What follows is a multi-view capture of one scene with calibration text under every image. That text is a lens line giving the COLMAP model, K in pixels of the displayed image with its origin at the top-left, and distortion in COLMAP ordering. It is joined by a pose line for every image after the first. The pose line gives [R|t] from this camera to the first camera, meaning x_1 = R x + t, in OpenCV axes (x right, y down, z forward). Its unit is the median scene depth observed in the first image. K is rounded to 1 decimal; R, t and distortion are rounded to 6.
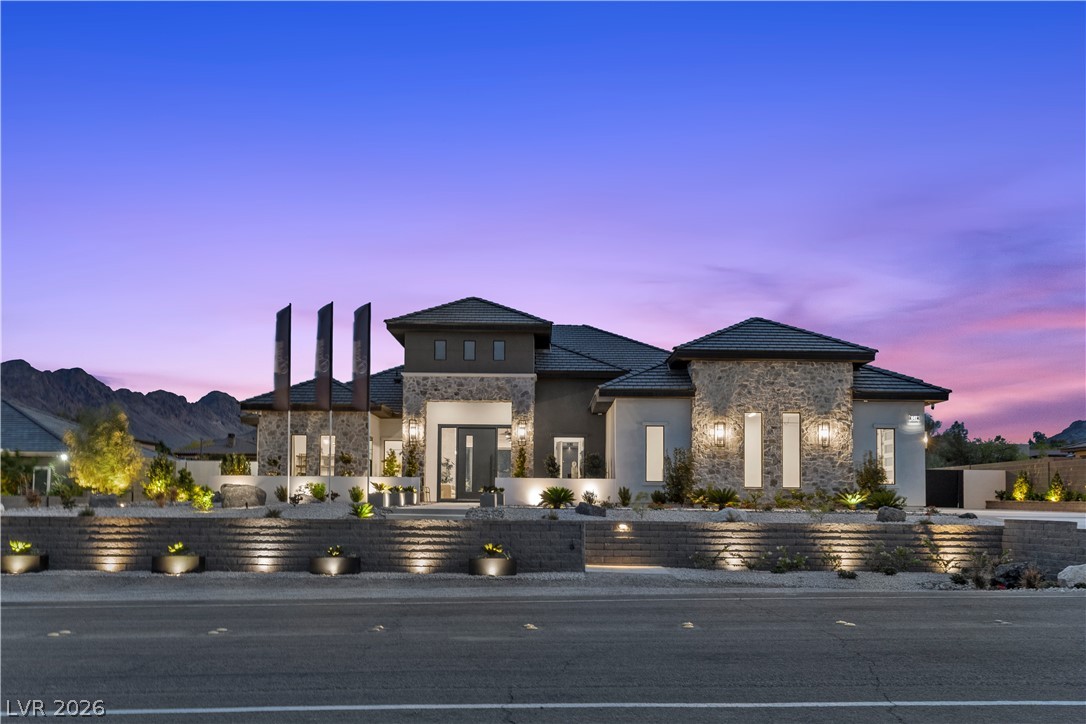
lens RADIAL K [[1038.7, 0, 543.4], [0, 1038.7, 362.8], [0, 0, 1]] dist [0.001497, 0.000000]
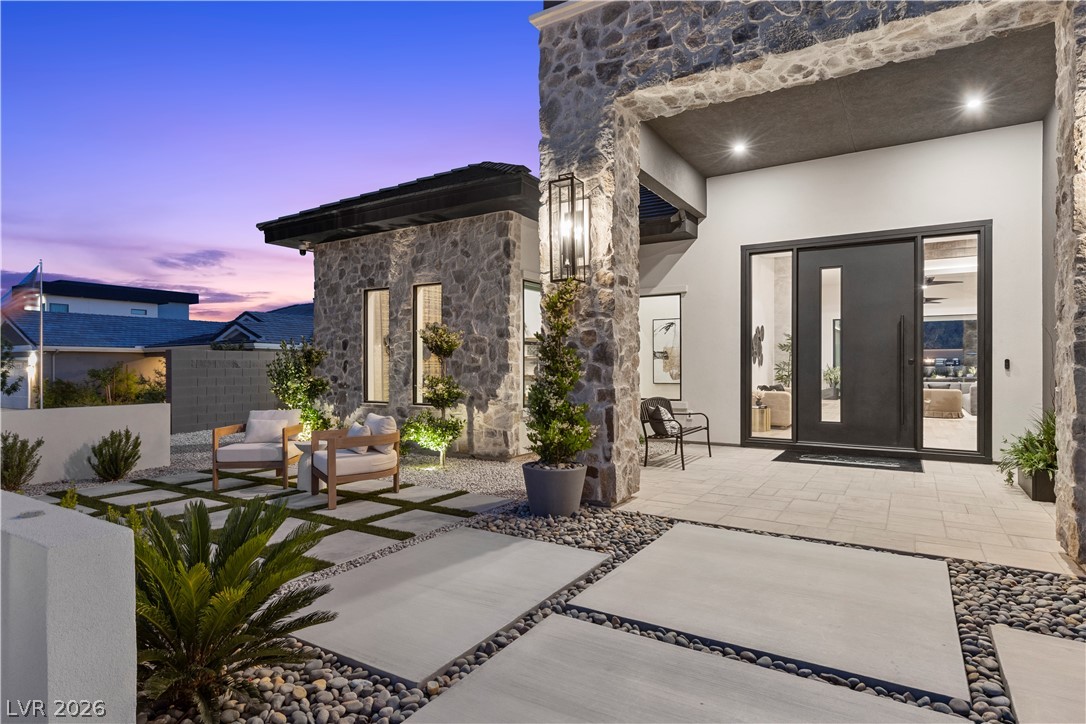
lens RADIAL K [[593.0, 0, 543.4], [0, 593.0, 361.8], [0, 0, 1]] dist [-0.001391, -0.000247]
pose [[0.854990, -0.013105, -0.518480, -0.053676], [0.079467, 0.991187, 0.105992, 0.078290], [0.512521, -0.131824, 0.848496, 0.826274]]
